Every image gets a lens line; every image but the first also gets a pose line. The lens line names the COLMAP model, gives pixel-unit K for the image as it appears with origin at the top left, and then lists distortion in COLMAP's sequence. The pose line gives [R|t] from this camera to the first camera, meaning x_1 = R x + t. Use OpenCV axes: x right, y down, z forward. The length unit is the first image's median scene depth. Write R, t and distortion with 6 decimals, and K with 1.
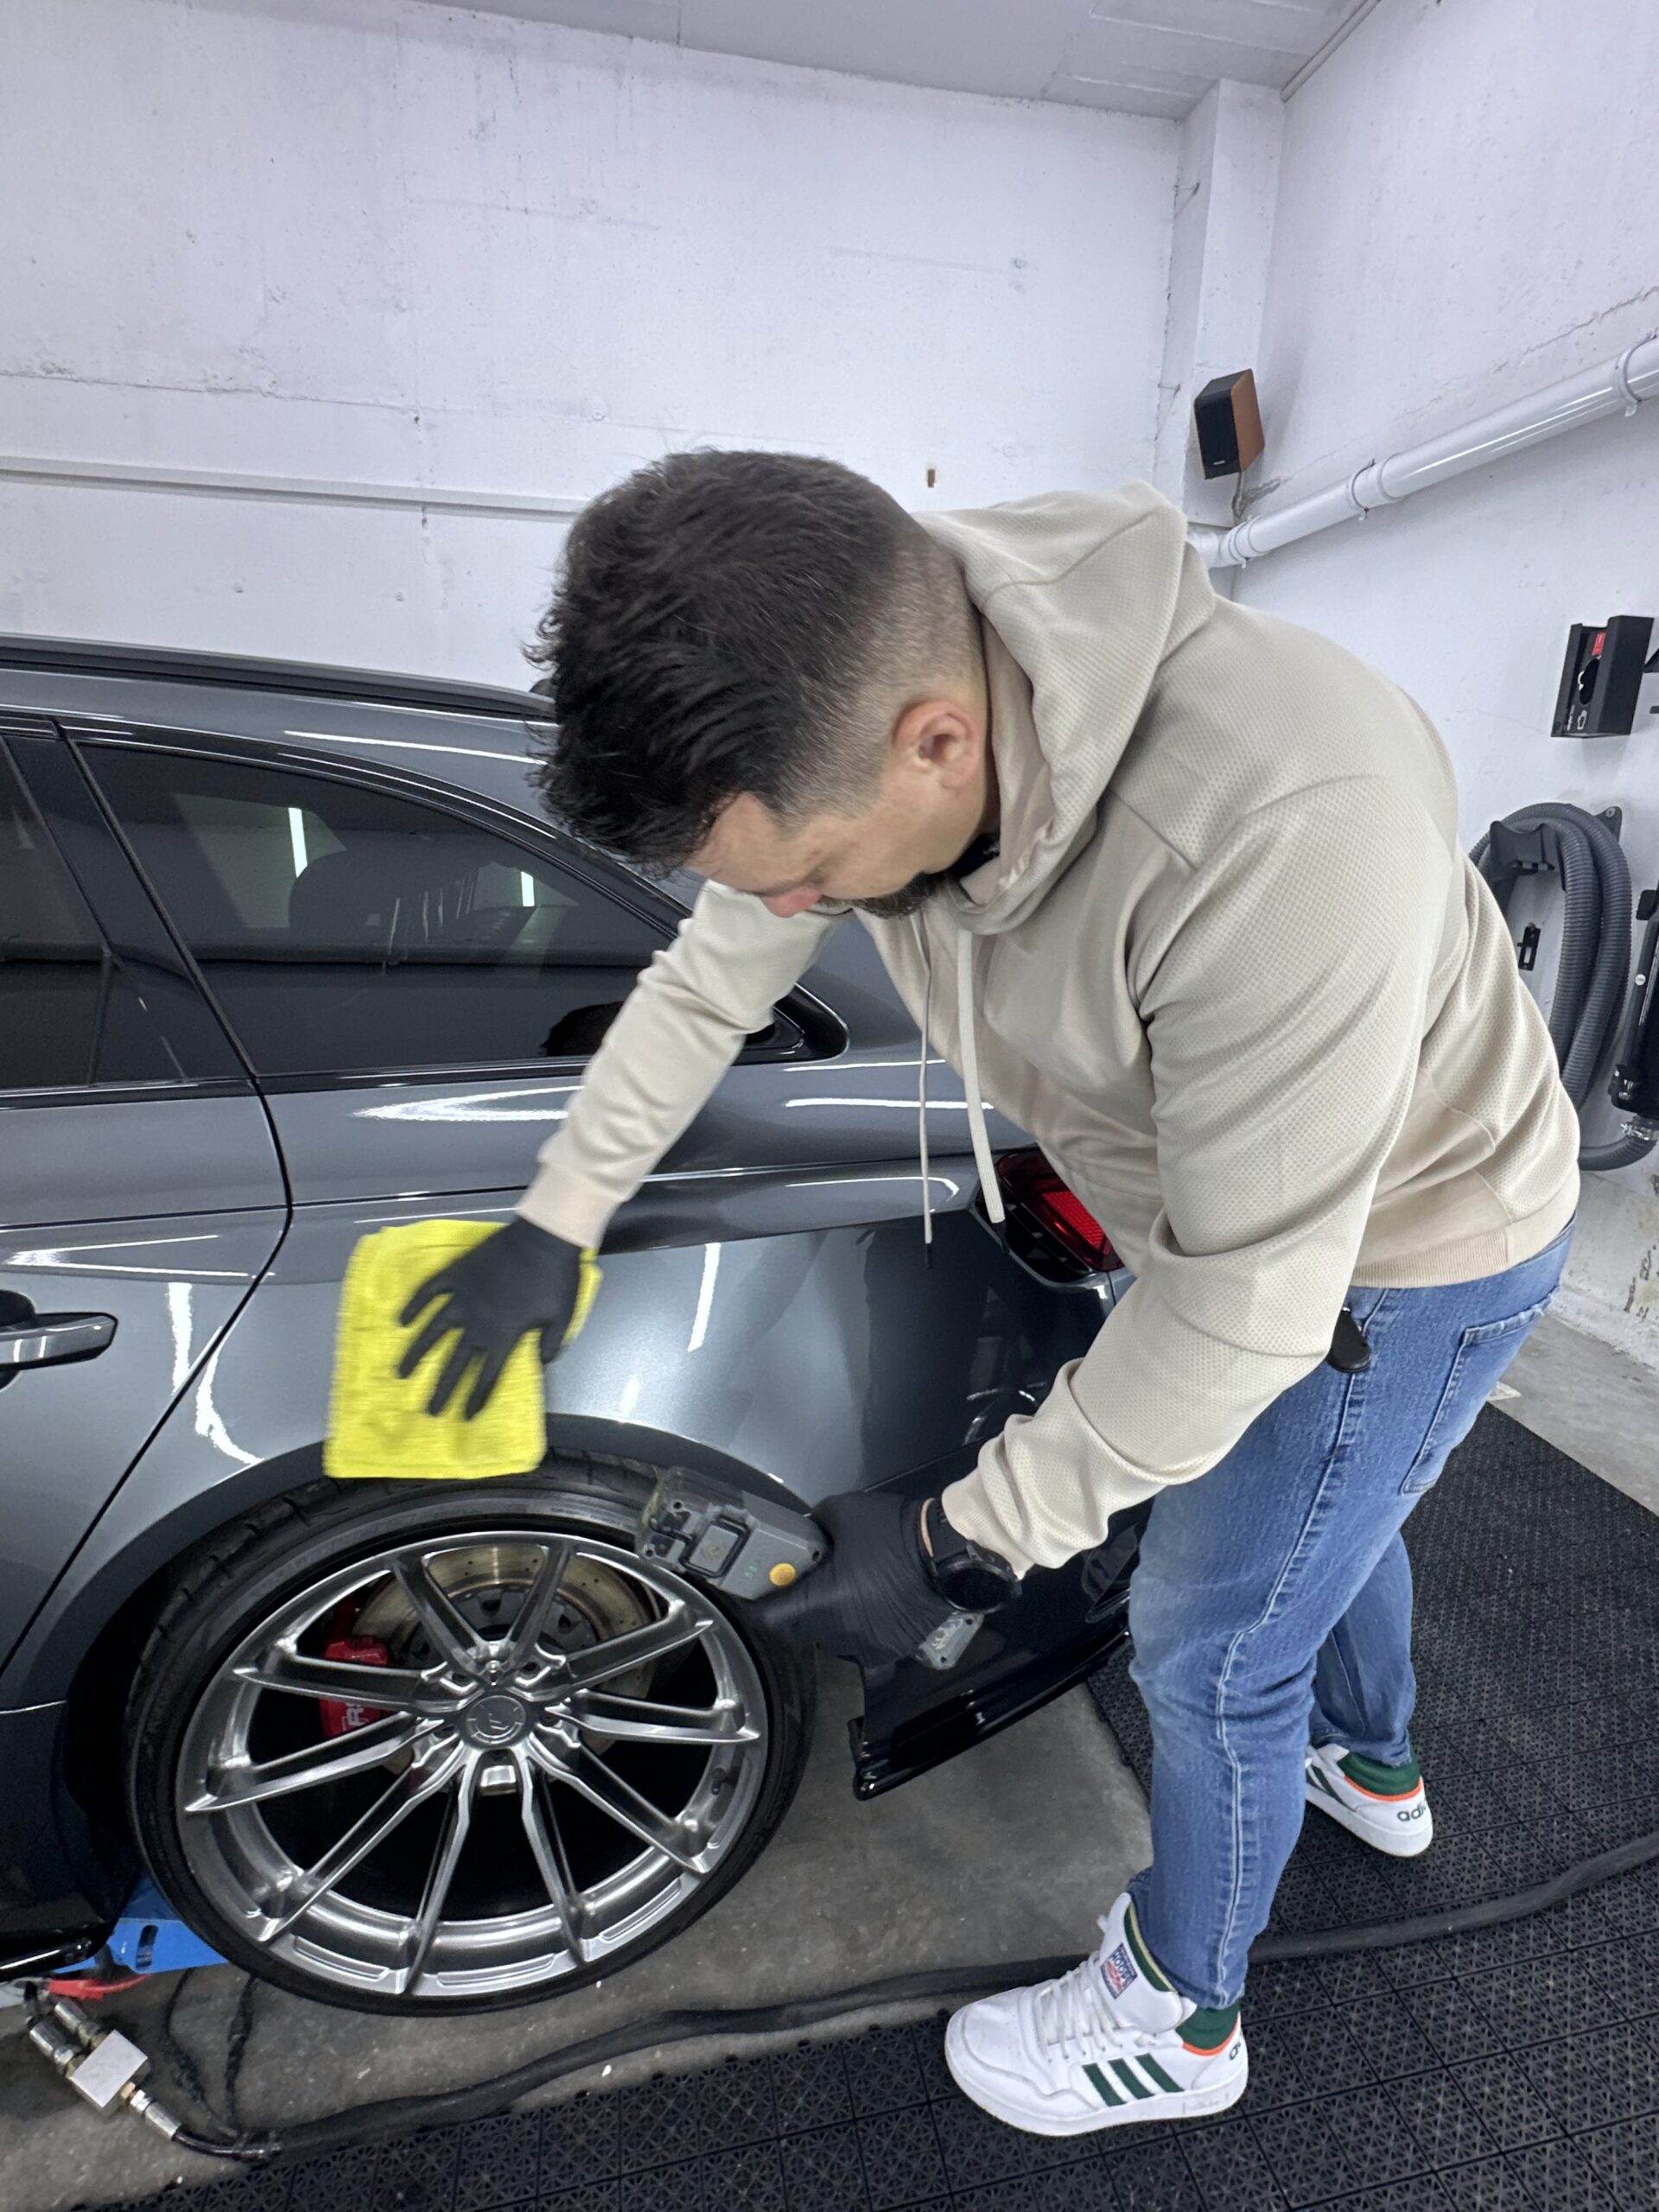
lens RADIAL K [[1079.3, 0, 837.0], [0, 1079.3, 1107.9], [0, 0, 1]] dist [-0.003956, 0.001105]
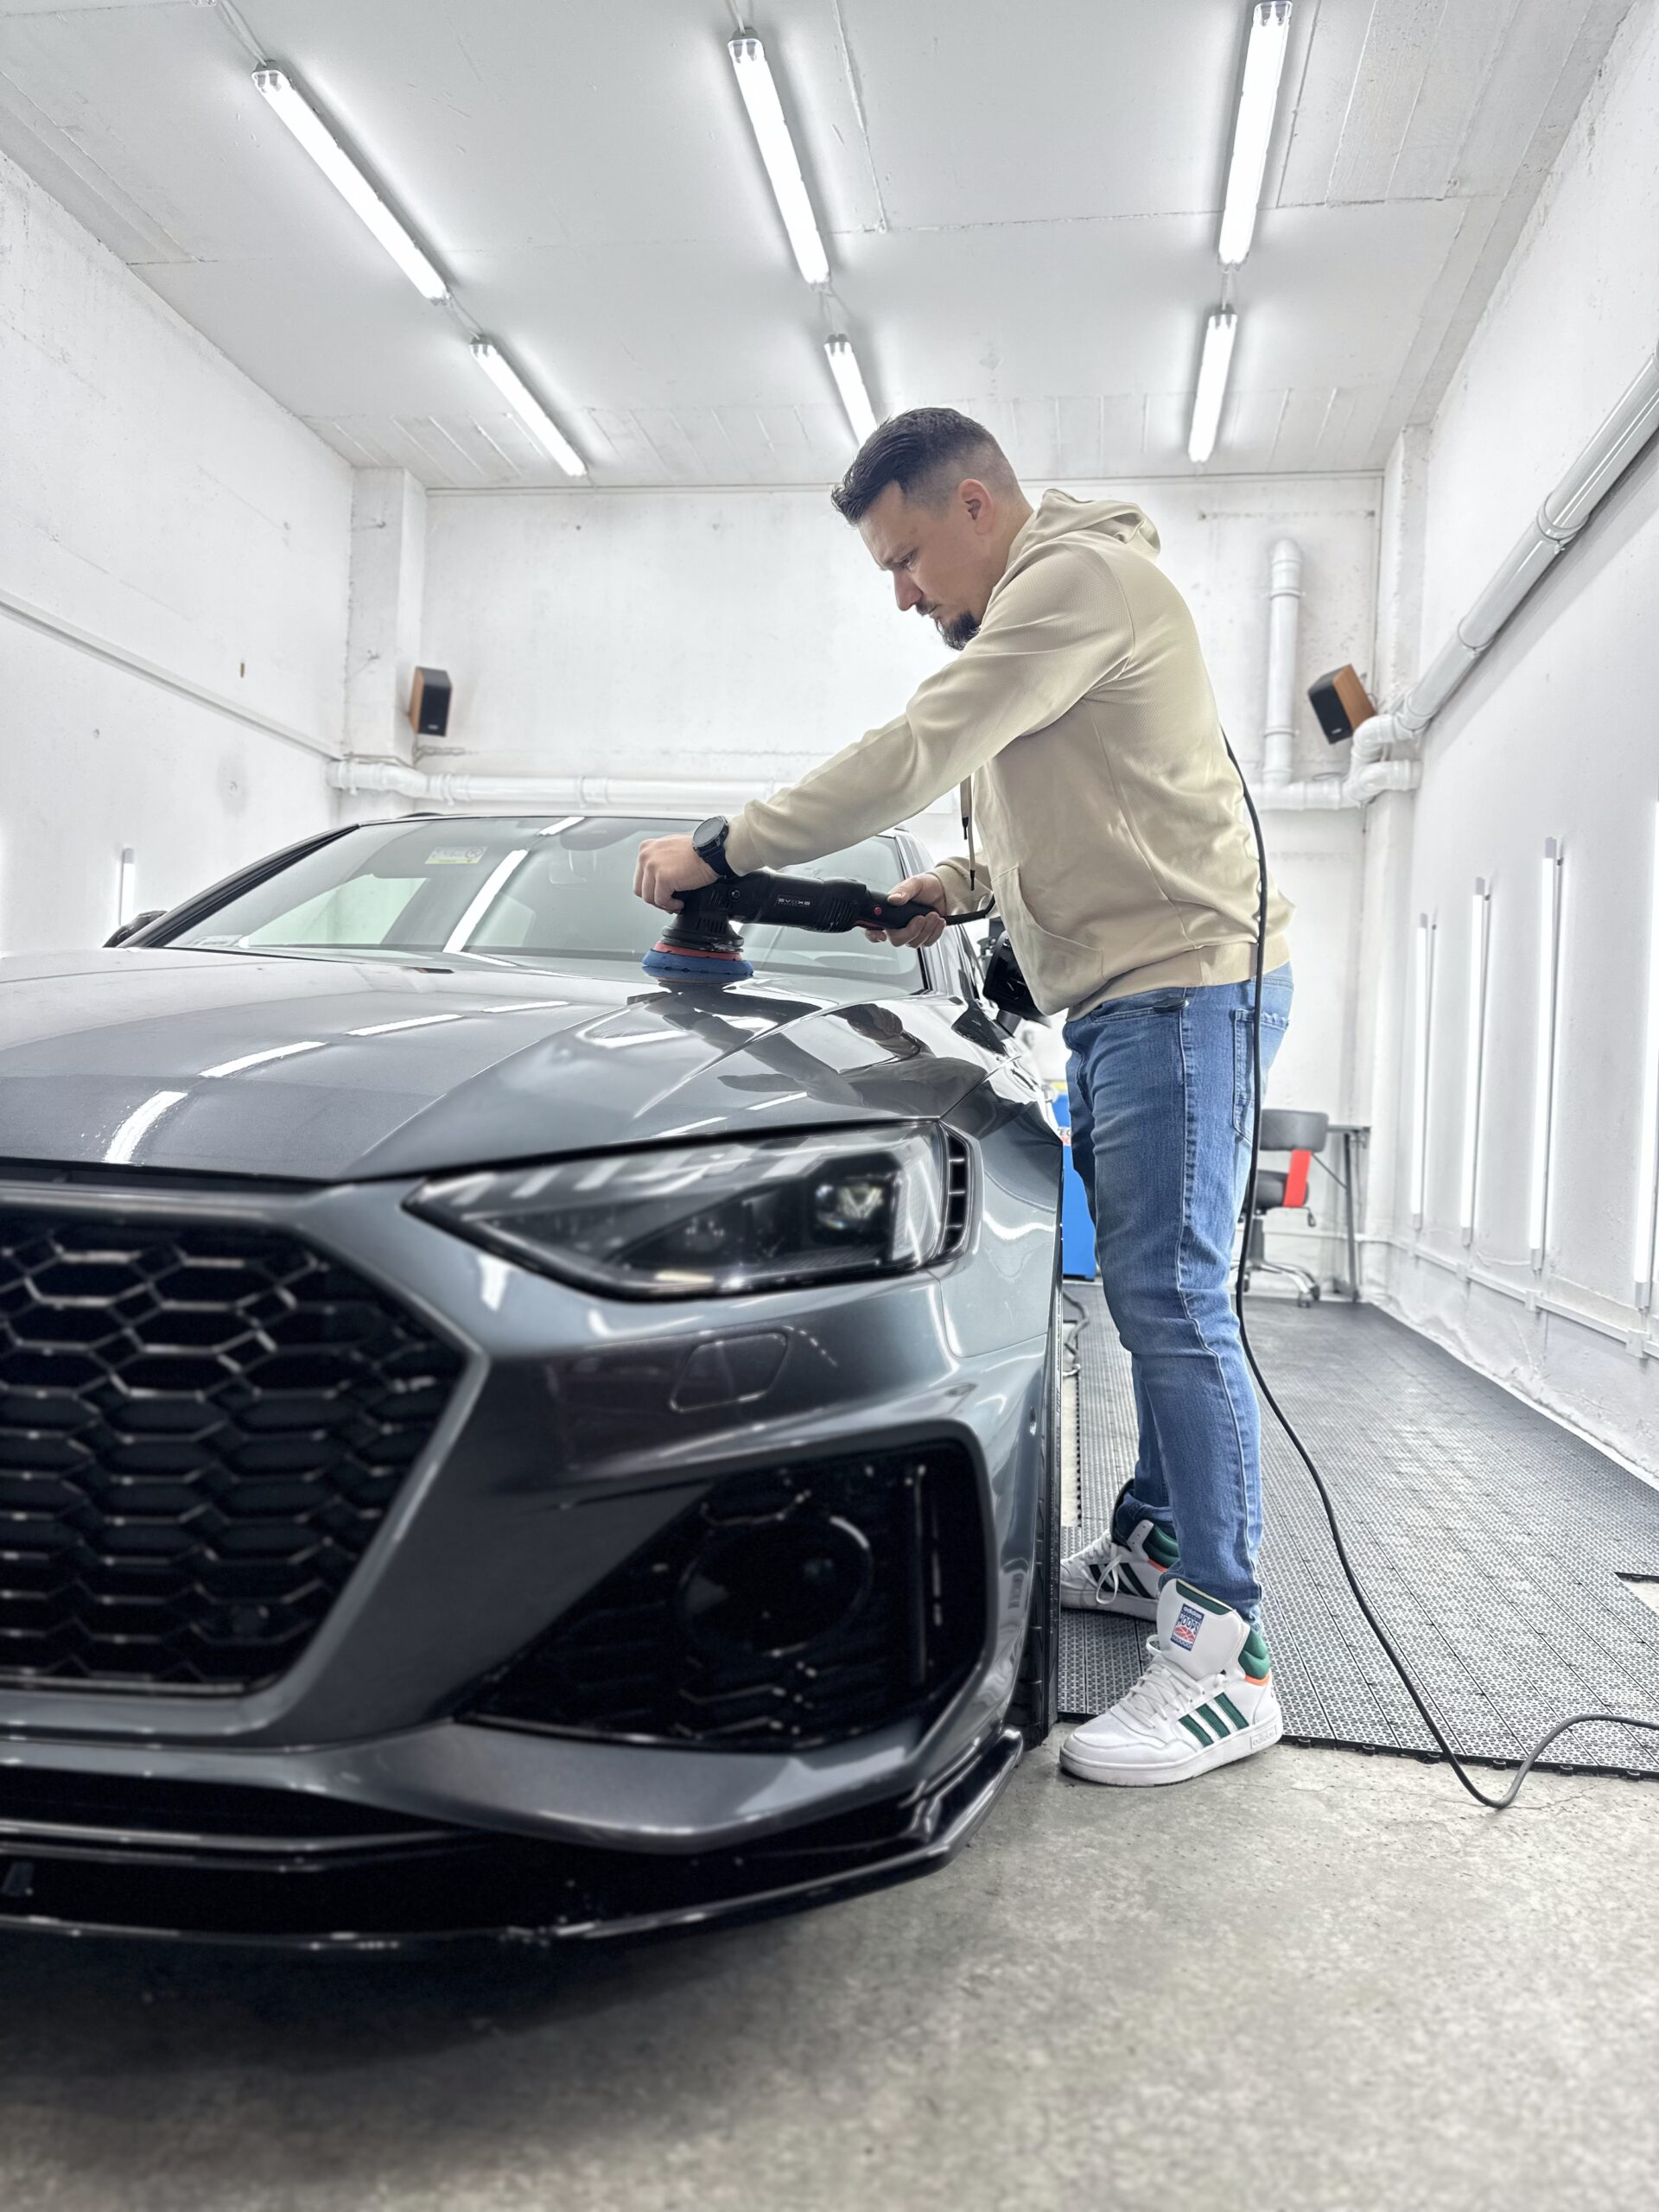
lens RADIAL K [[1583.8, 0, 827.4], [0, 1583.8, 1105.9], [0, 0, 1]] dist [0.022184, -0.027887]
pose [[0.351296, 0.002786, 0.936260, -4.479434], [0.209726, 0.974350, -0.081591, 0.420246], [-0.912472, 0.225021, 0.341701, -0.053351]]
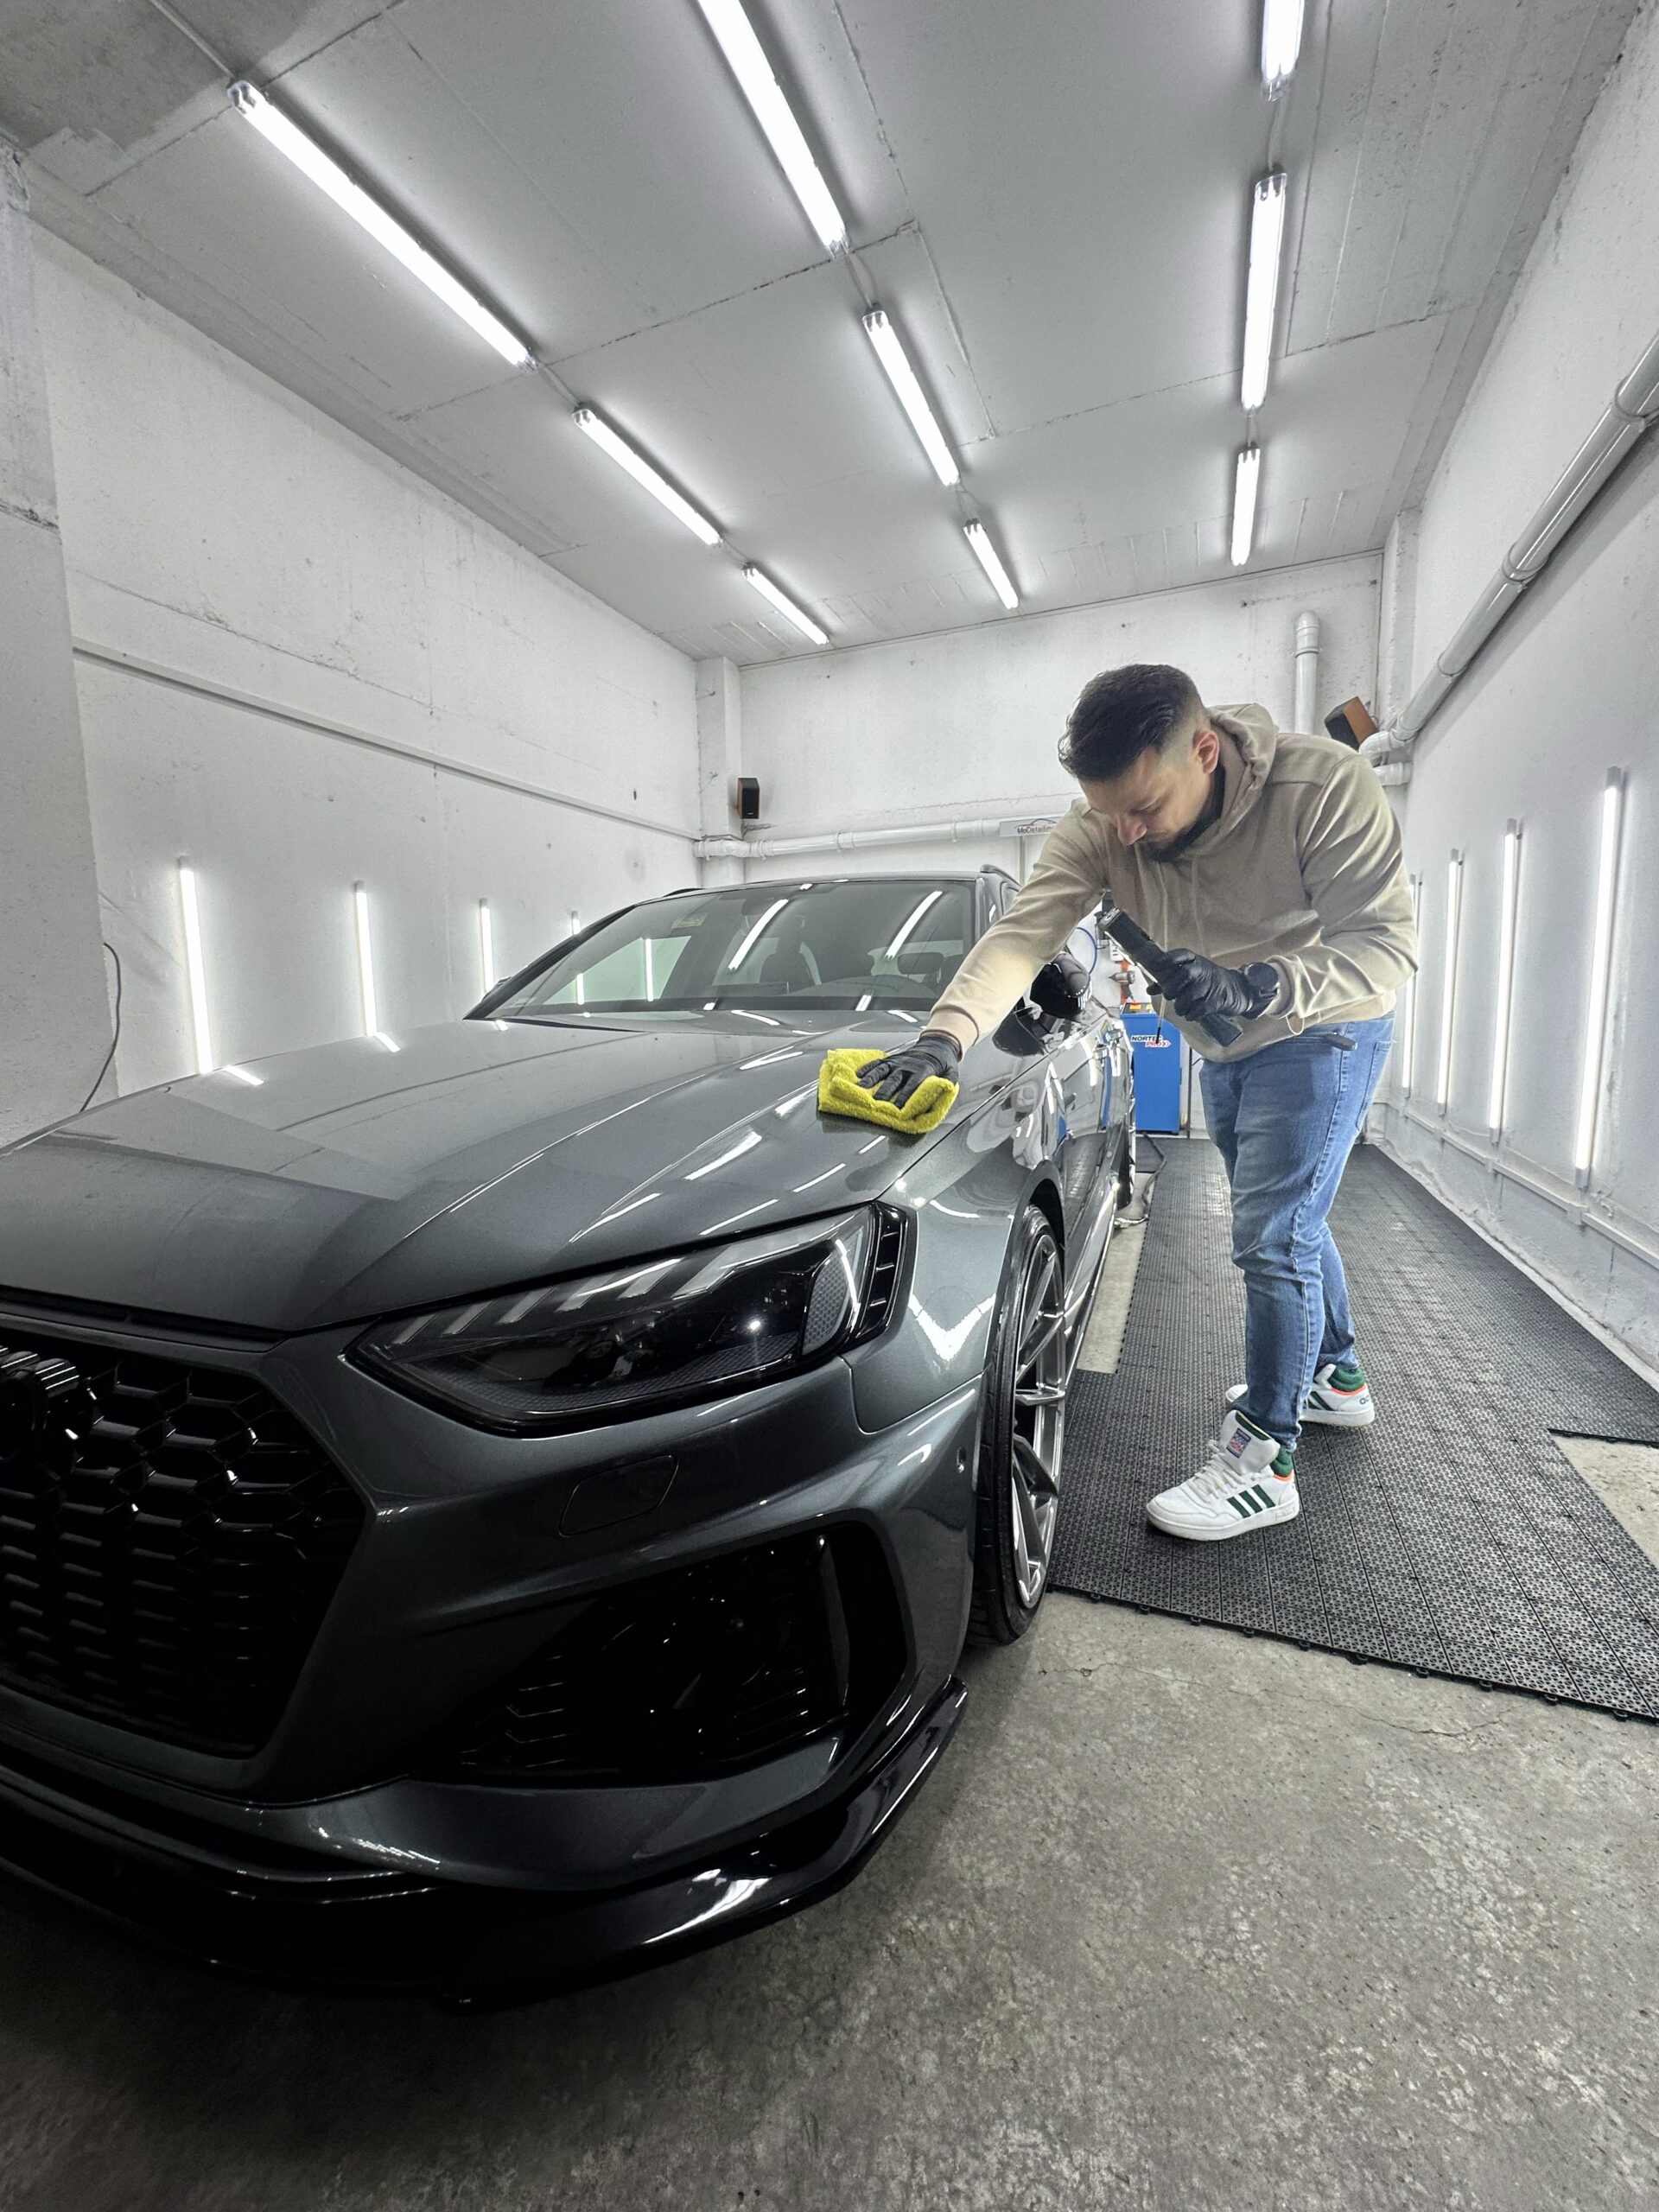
lens RADIAL K [[892.8, 0, 830.7], [0, 892.8, 1106.8], [0, 0, 1]] dist [-0.005073, 0.001314]
pose [[0.554986, -0.121391, 0.822955, -3.909714], [0.248485, 0.968320, -0.024741, 0.259393], [-0.793880, 0.218223, 0.567567, -0.171117]]
